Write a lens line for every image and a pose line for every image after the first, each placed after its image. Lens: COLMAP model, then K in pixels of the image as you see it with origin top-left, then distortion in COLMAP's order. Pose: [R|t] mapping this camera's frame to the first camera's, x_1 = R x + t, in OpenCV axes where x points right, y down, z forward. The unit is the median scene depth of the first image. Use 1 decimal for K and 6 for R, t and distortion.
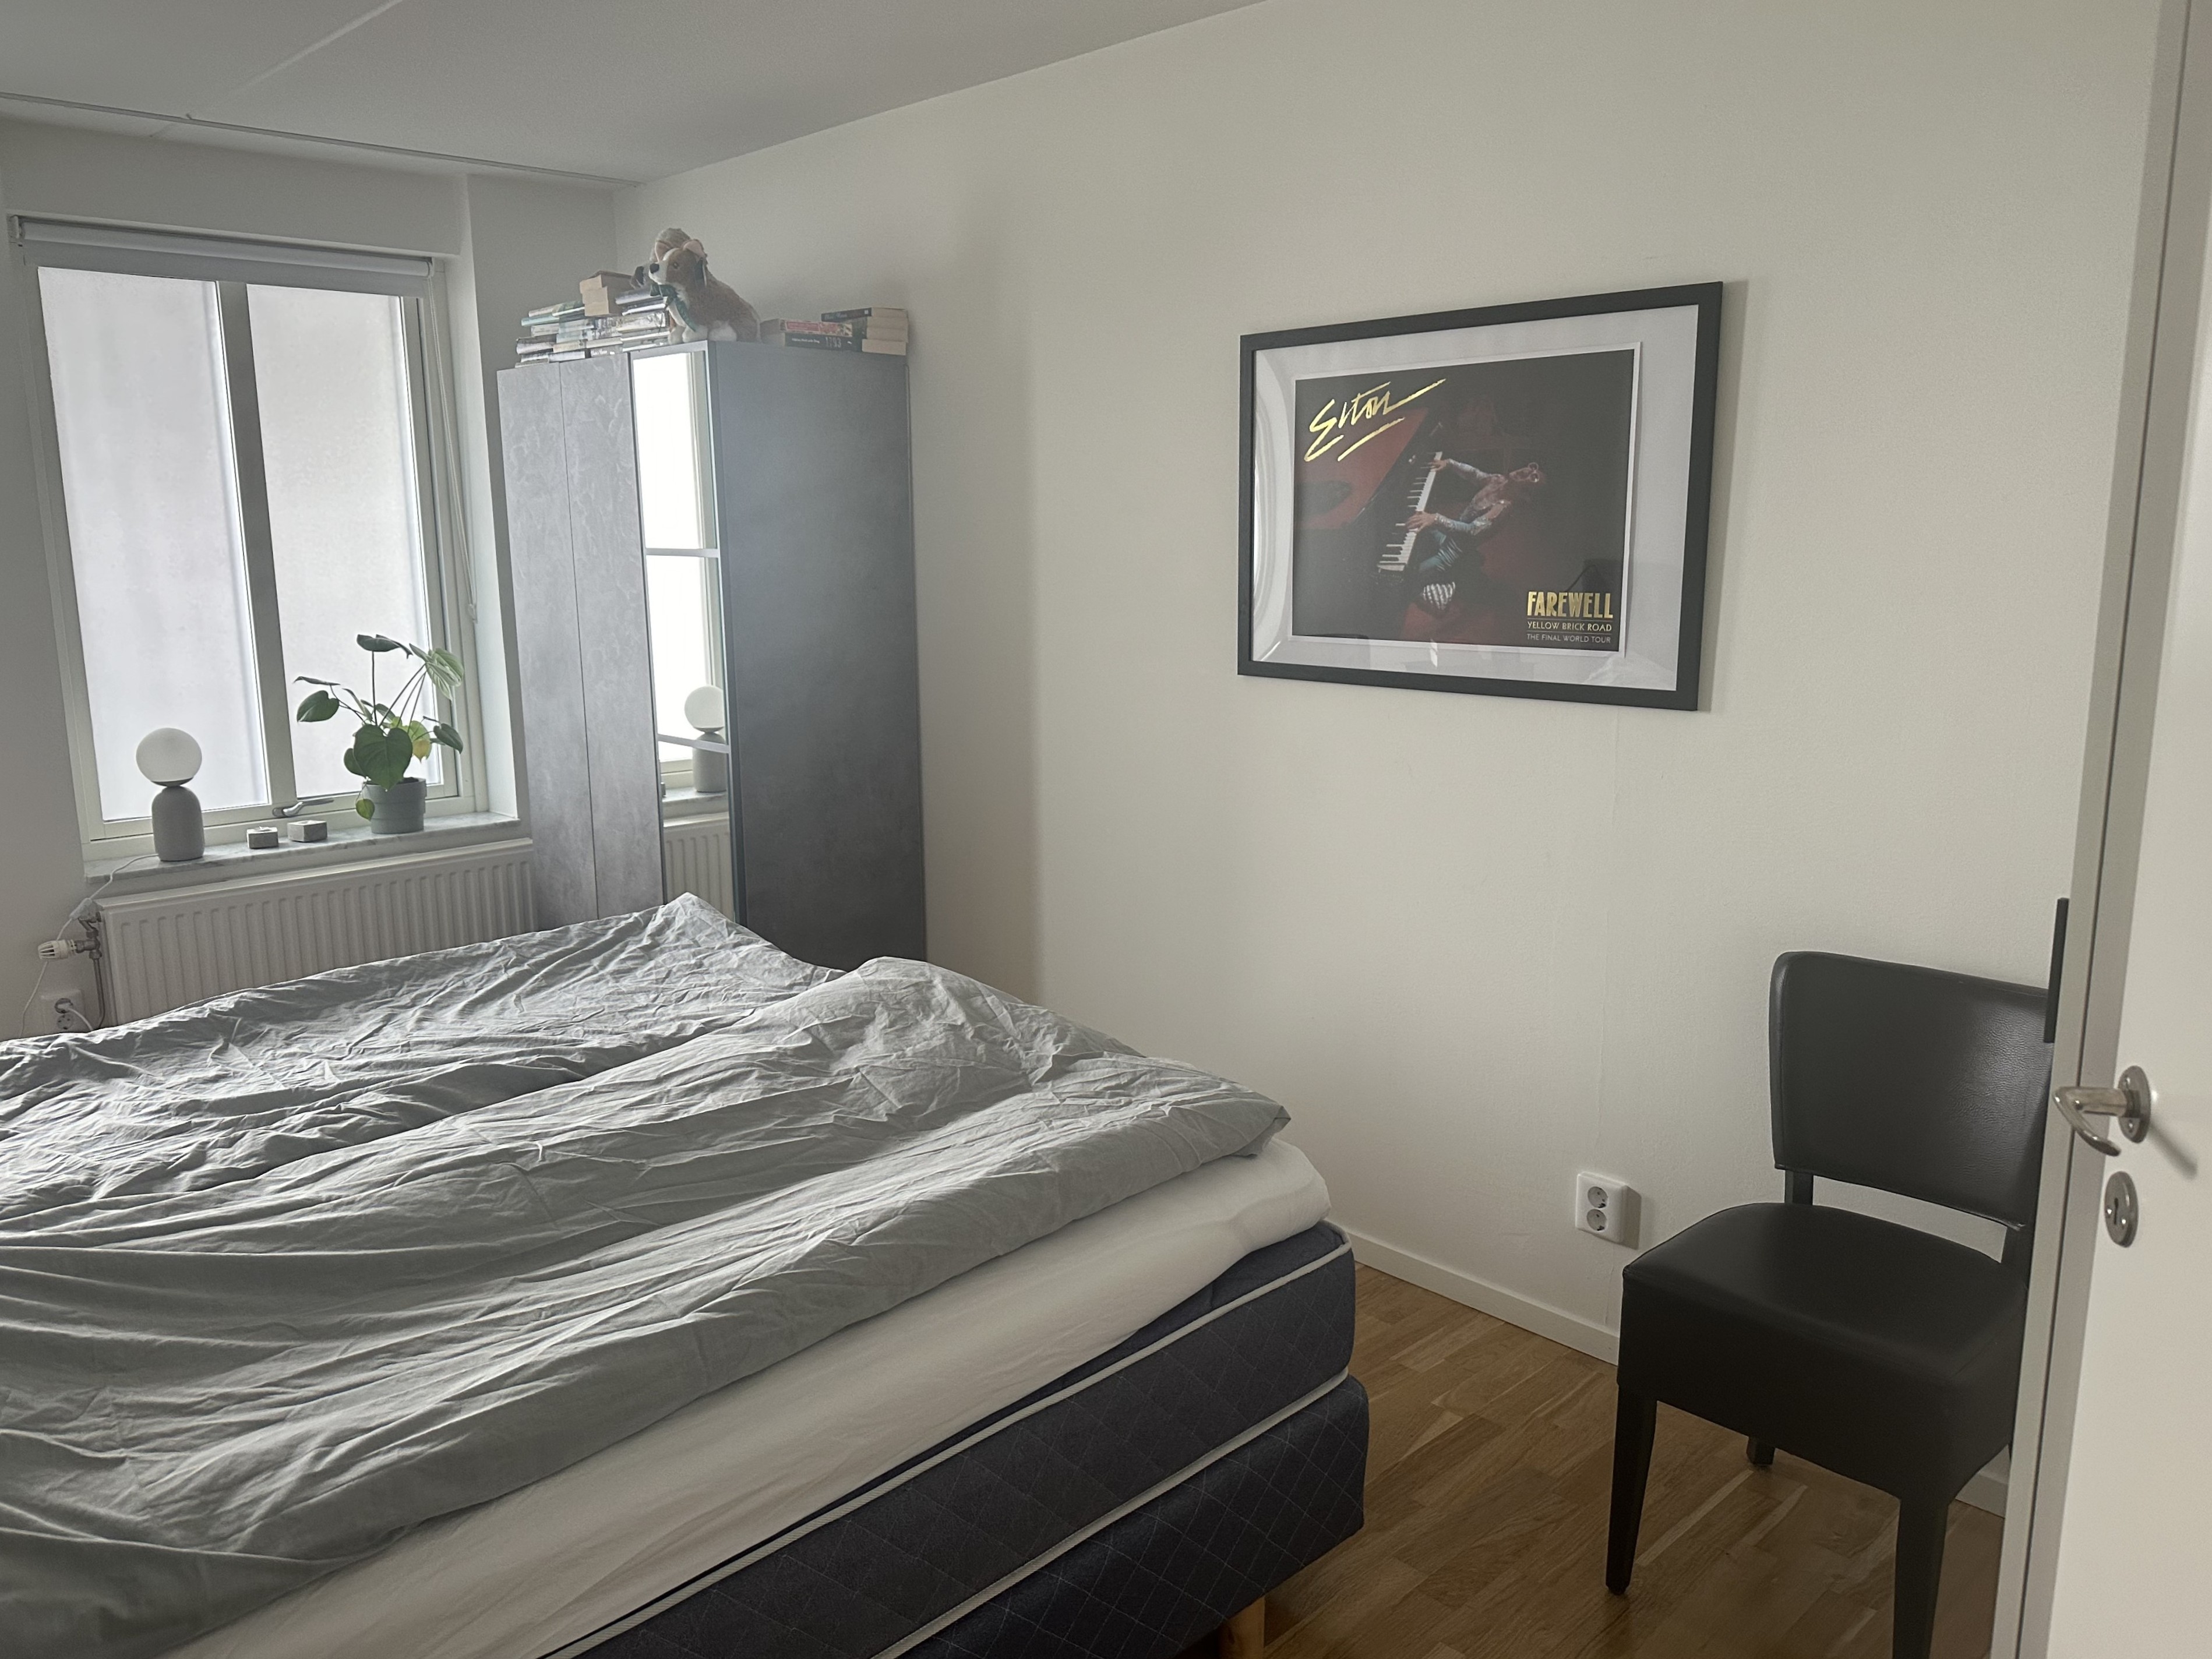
lens RADIAL K [[1587.8, 0, 1094.7], [0, 1587.8, 829.3], [0, 0, 1]] dist [0.022225, -0.028079]
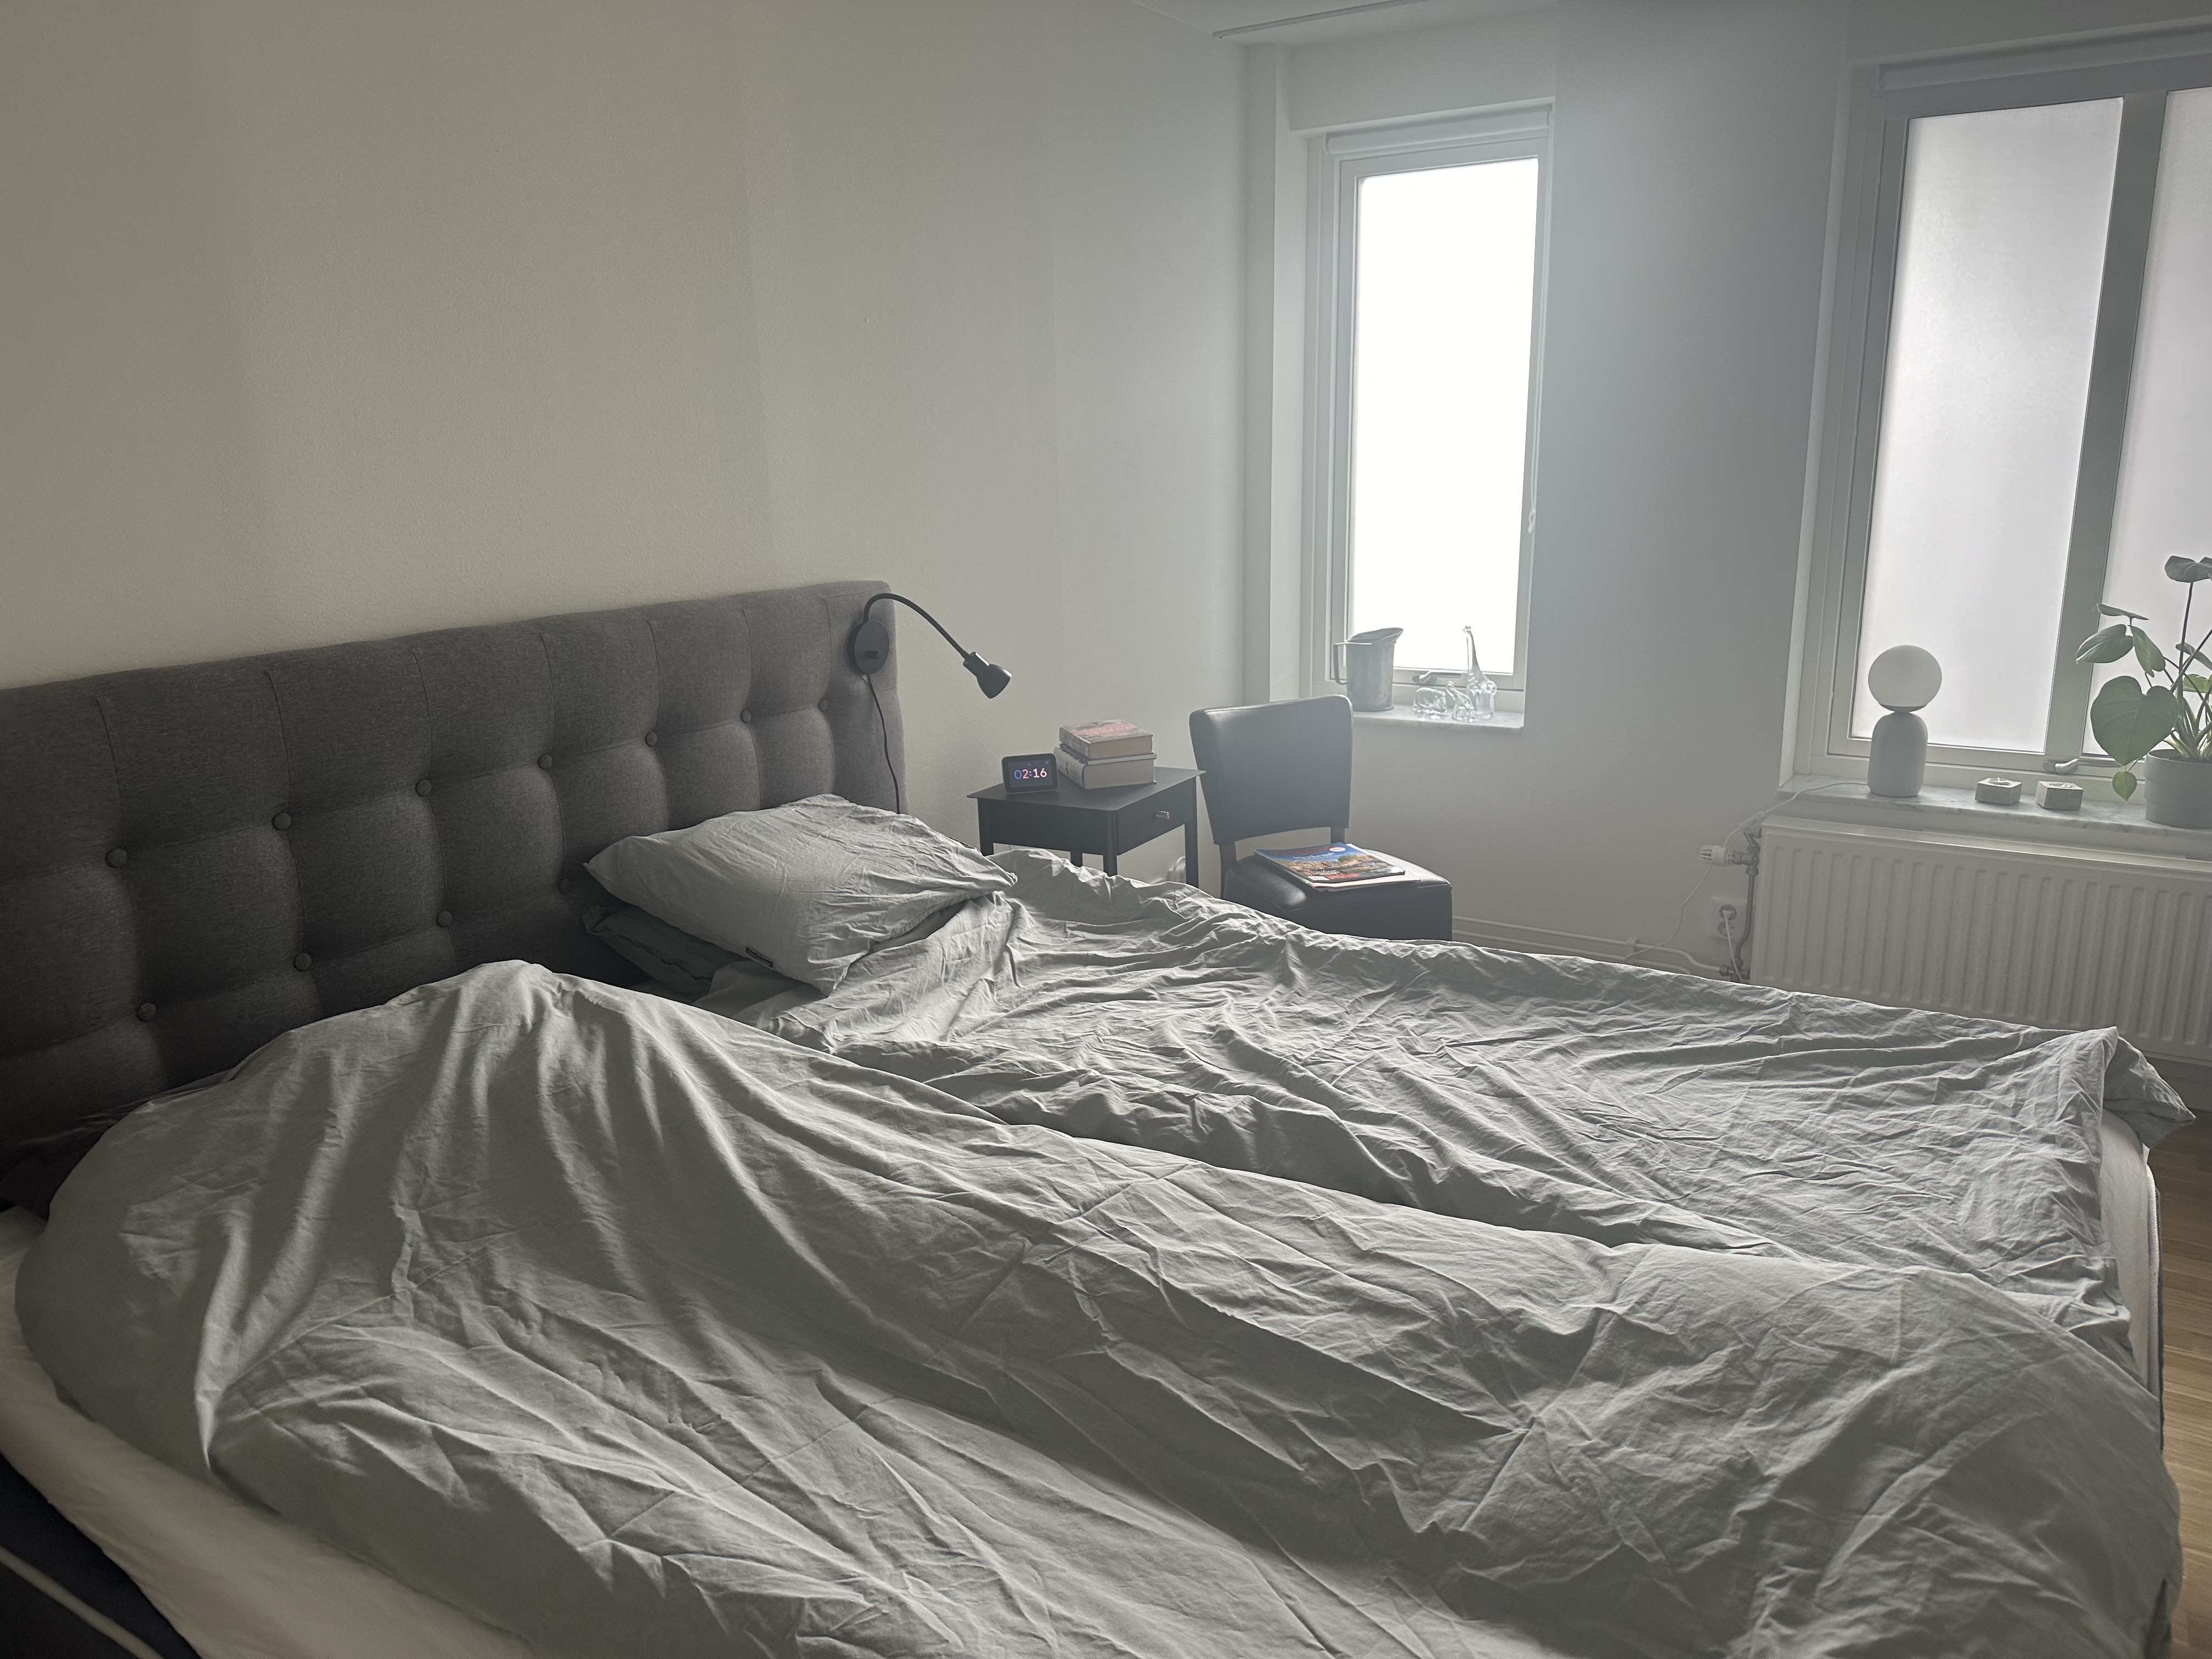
lens RADIAL K [[1530.4, 0, 1105.4], [0, 1530.4, 842.9], [0, 0, 1]] dist [0.154162, -0.279055]
pose [[0.249919, 0.248179, -0.935921, 0.225021], [-0.169470, 0.962885, 0.210076, -0.107622], [0.953321, 0.106109, 0.282702, 0.593729]]
